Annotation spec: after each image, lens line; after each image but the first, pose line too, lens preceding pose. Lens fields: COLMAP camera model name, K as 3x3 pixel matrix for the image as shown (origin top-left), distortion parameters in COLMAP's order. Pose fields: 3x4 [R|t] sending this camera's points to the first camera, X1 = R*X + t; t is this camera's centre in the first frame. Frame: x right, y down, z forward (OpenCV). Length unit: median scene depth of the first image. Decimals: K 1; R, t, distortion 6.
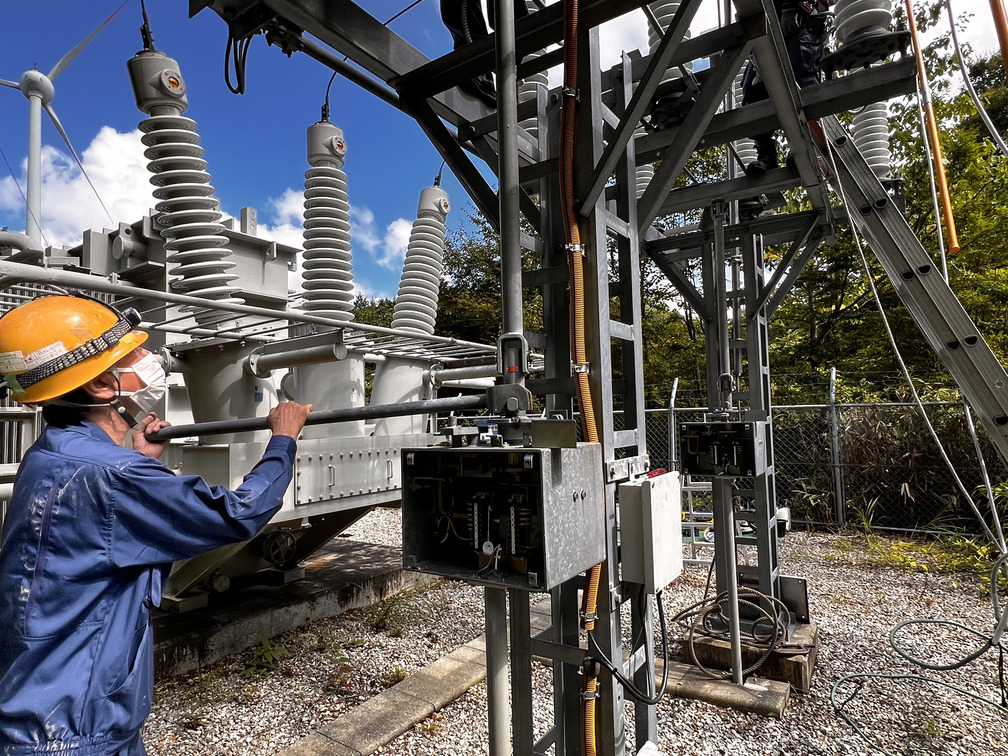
lens RADIAL K [[579.6, 0, 502.7], [0, 579.6, 384.6], [0, 0, 1]] dist [-0.006733, 0.000514]
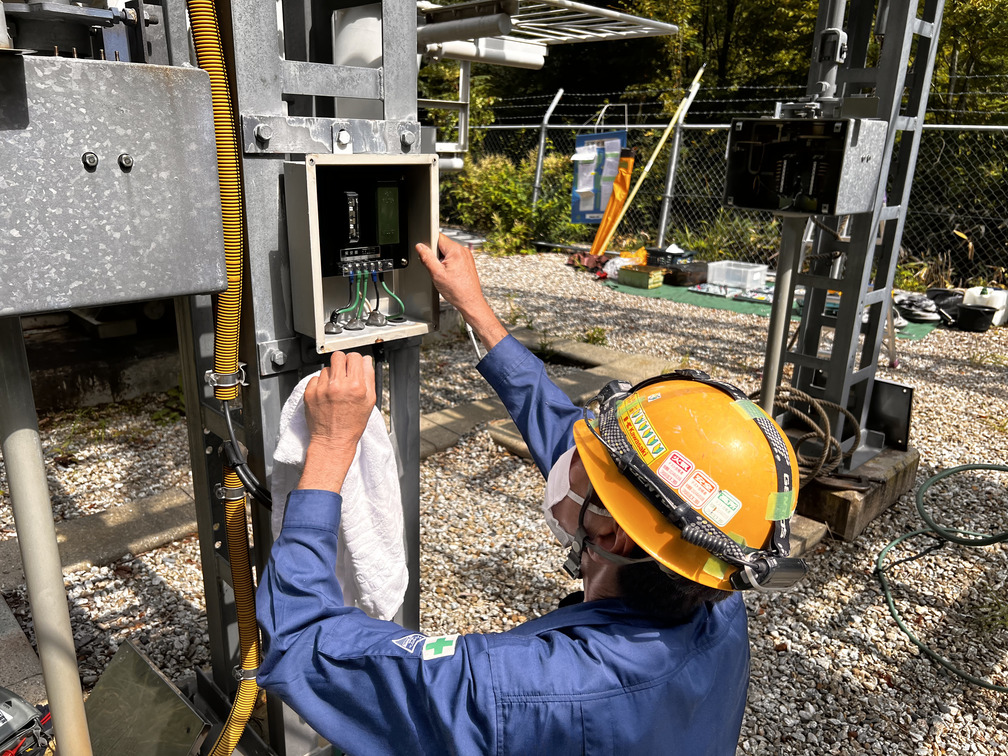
lens RADIAL K [[762.5, 0, 505.7], [0, 762.5, 376.7], [0, 0, 1]] dist [0.005931, -0.002527]
pose [[0.975649, 0.114375, -0.187156, 0.256798], [-0.040561, 0.932643, 0.358514, 0.042719], [0.215555, -0.342193, 0.914571, 0.142946]]
